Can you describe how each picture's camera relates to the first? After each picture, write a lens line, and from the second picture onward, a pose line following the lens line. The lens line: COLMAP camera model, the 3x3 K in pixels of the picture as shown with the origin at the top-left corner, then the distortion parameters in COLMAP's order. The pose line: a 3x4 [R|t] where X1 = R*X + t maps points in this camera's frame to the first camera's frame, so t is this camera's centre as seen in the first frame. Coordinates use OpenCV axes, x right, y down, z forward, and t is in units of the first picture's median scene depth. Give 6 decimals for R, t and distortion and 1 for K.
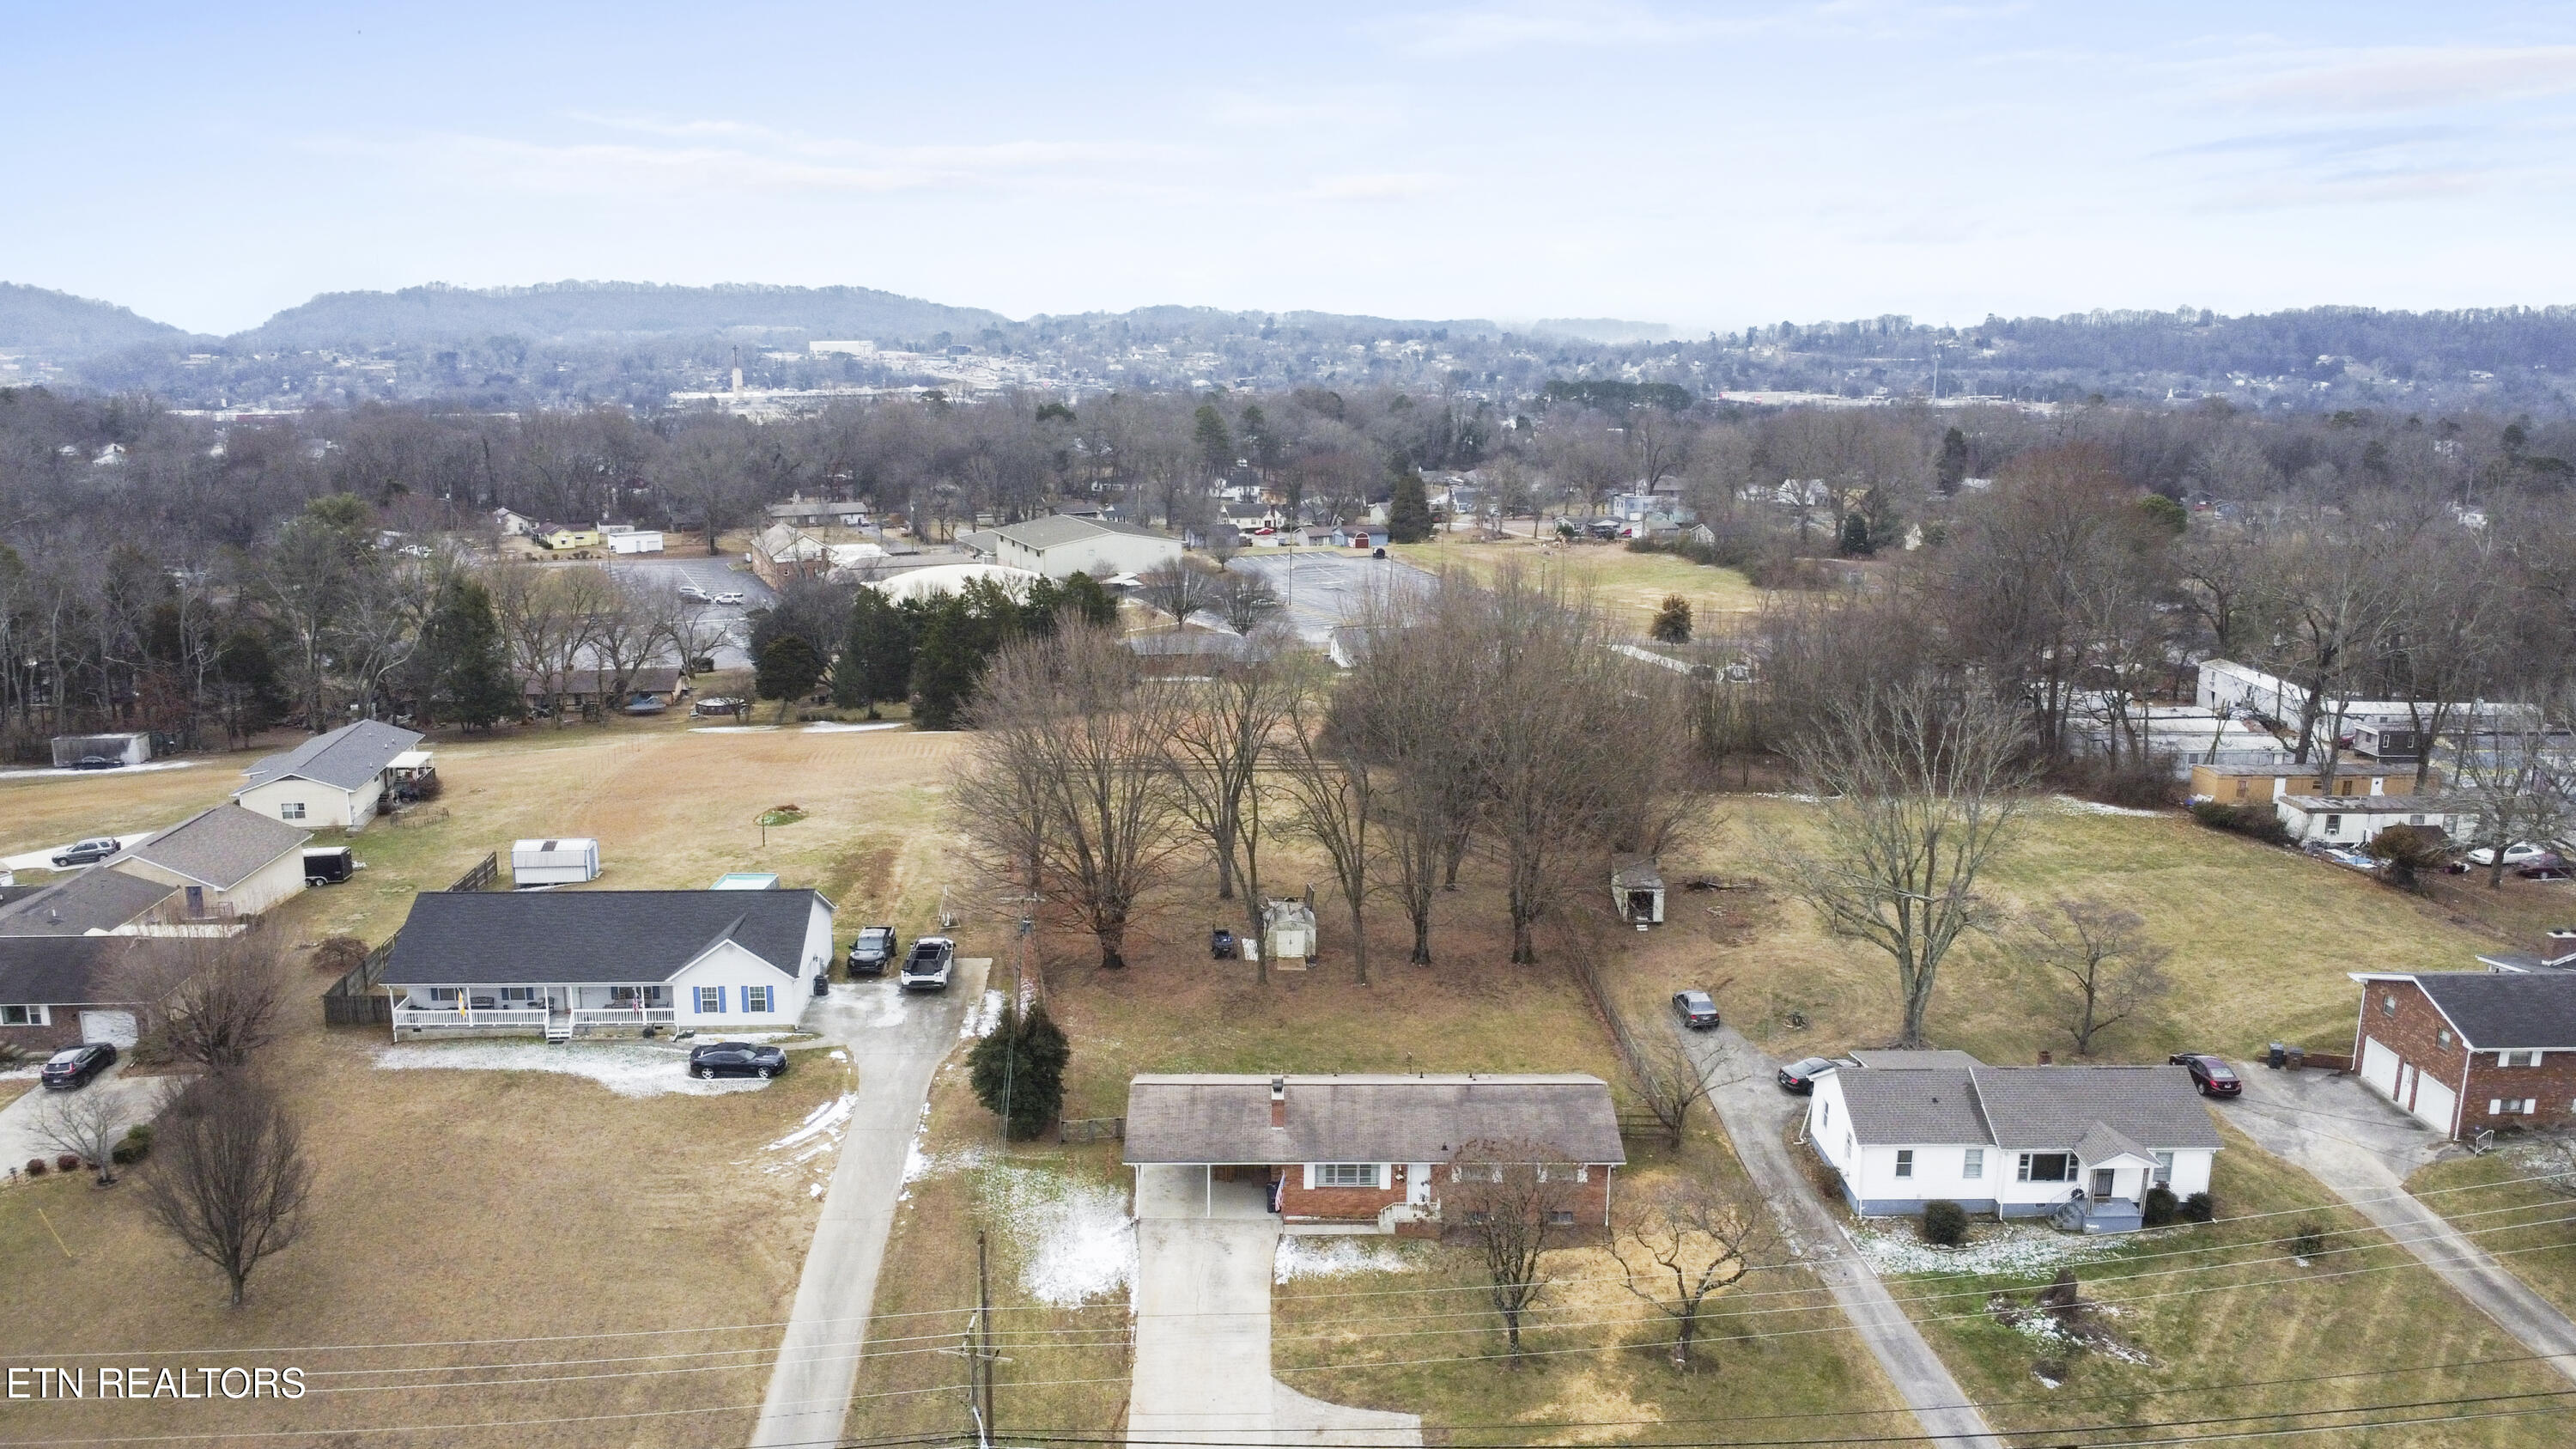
lens RADIAL K [[1911.7, 0, 1288.0], [0, 1911.7, 724.5], [0, 0, 1]] dist [-0.040315, -0.000104]
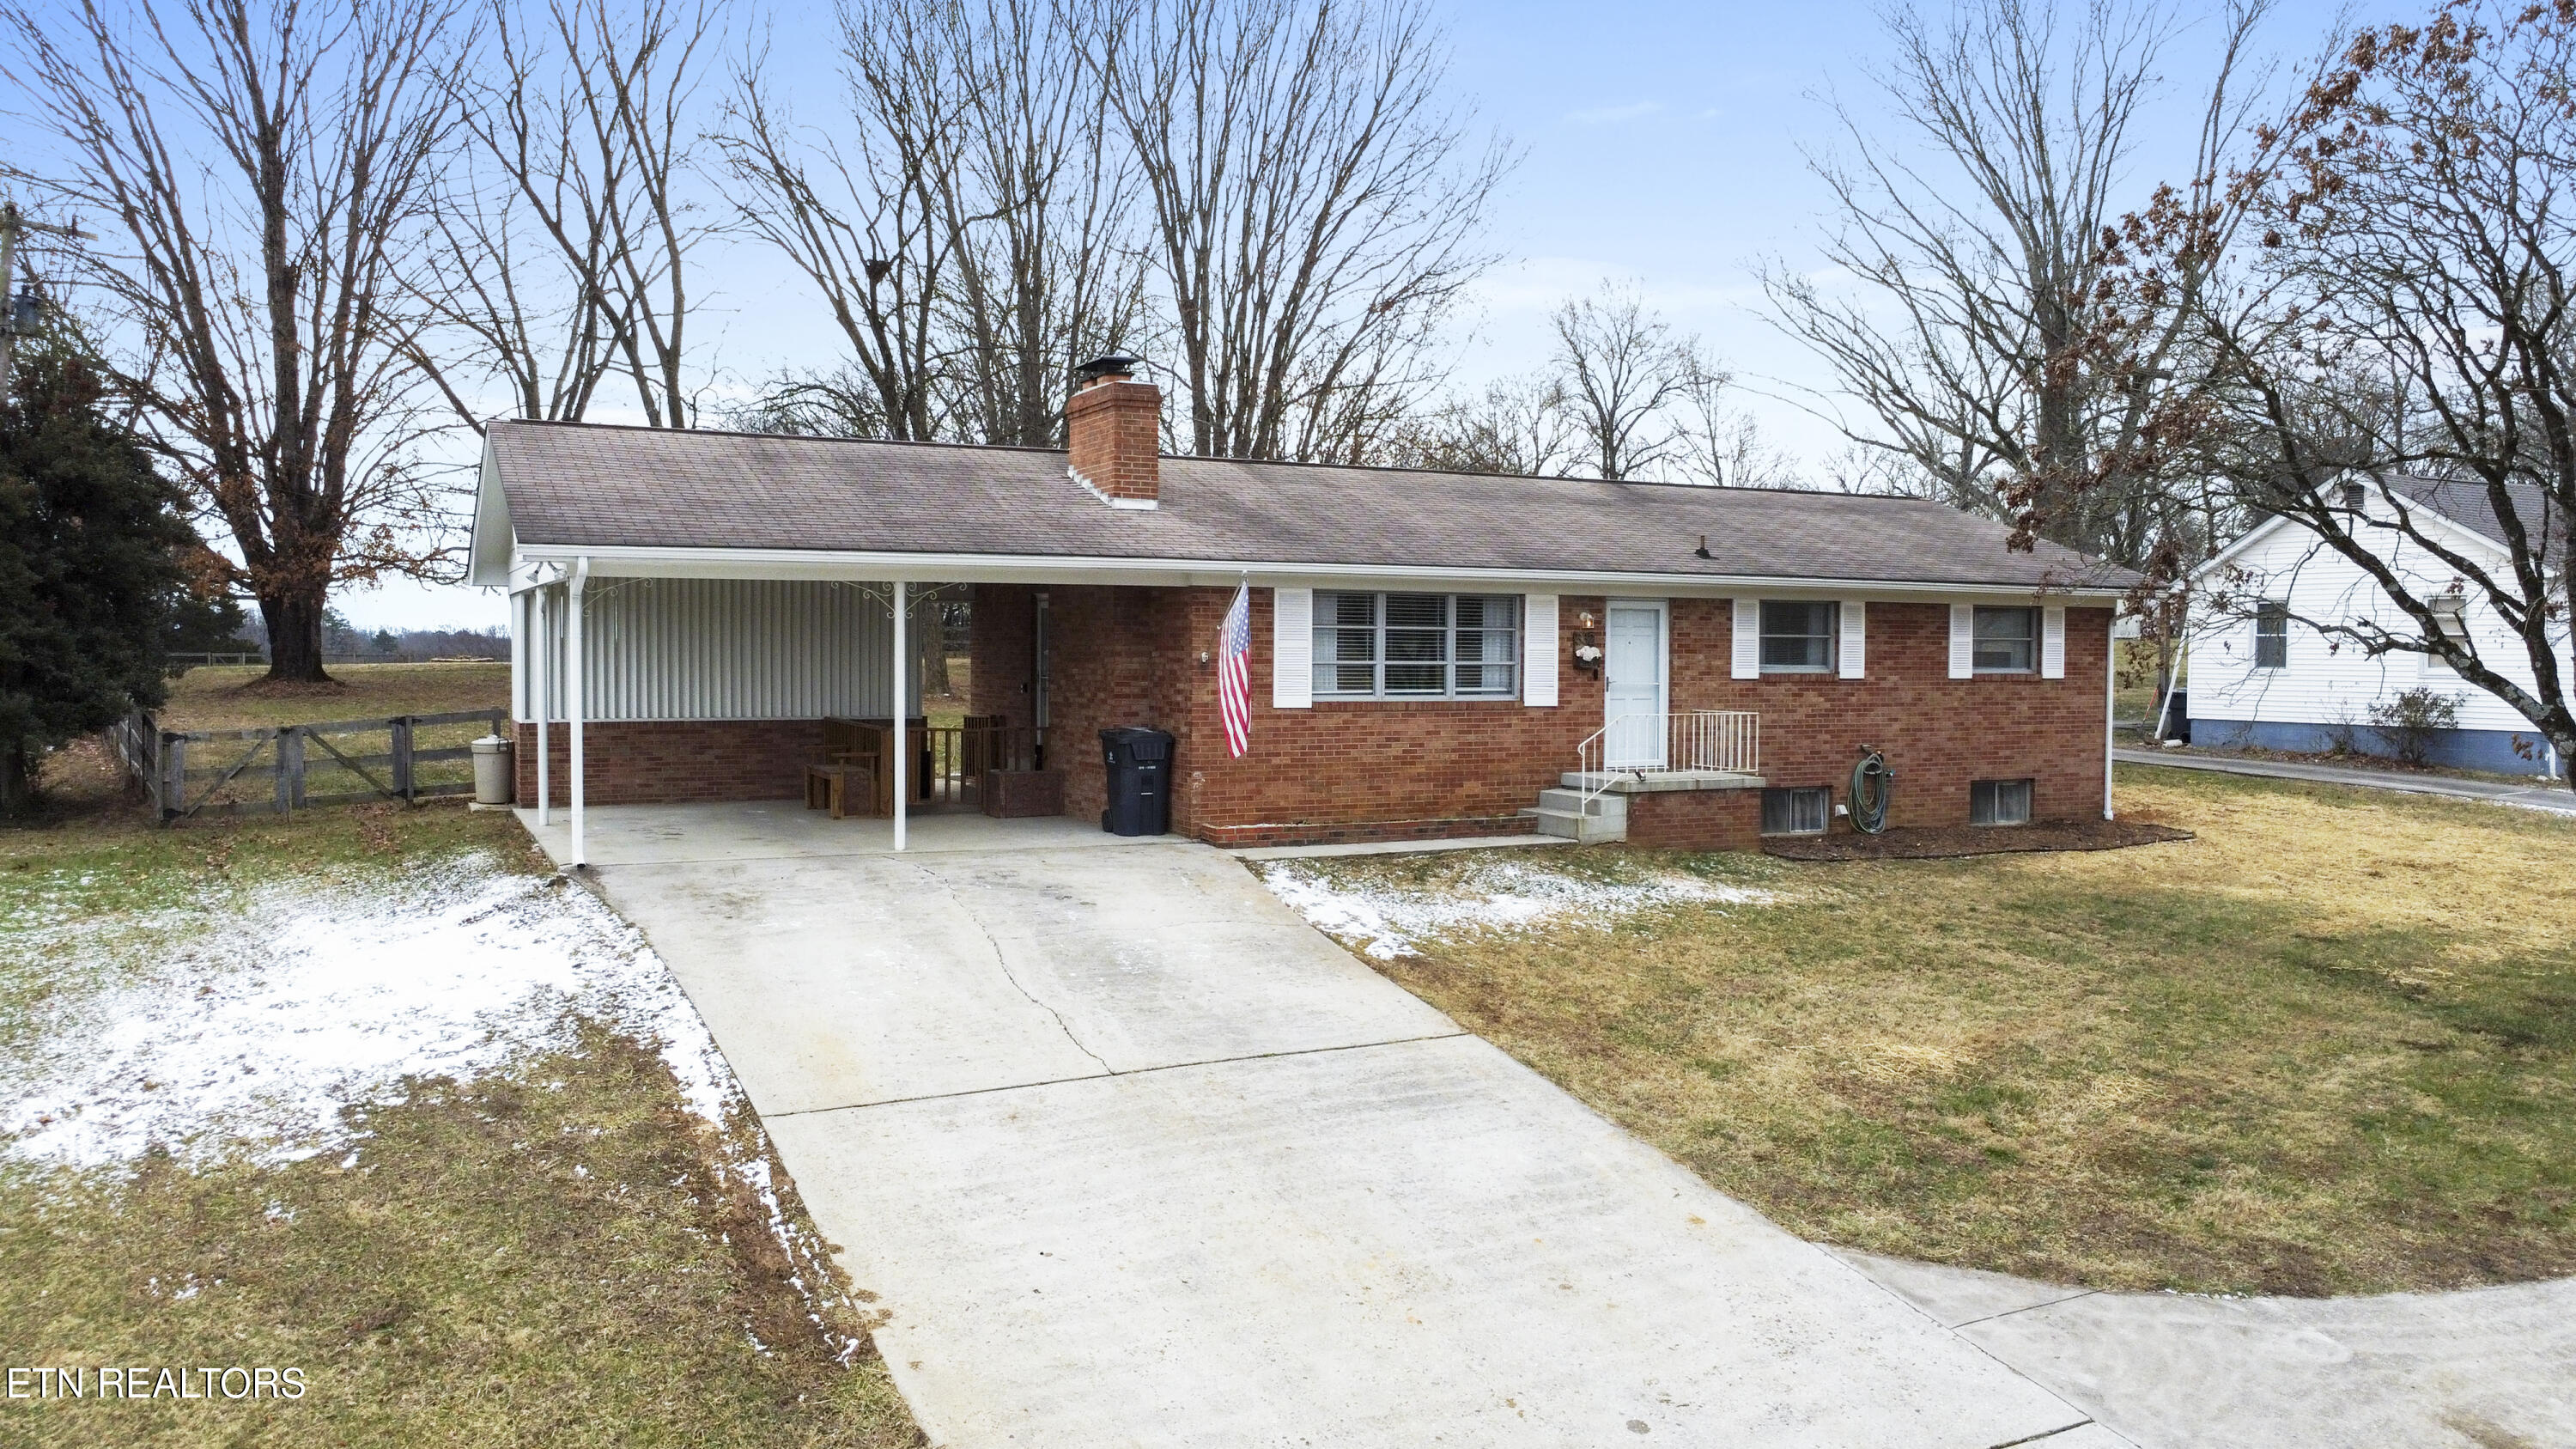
lens RADIAL K [[1911.7, 0, 1288.0], [0, 1911.7, 724.5], [0, 0, 1]] dist [-0.040315, -0.000104]
pose [[0.900950, -0.013016, 0.433727, -0.081442], [0.087197, 0.984591, -0.151582, 0.232761], [-0.425071, 0.174387, 0.888203, 0.634664]]
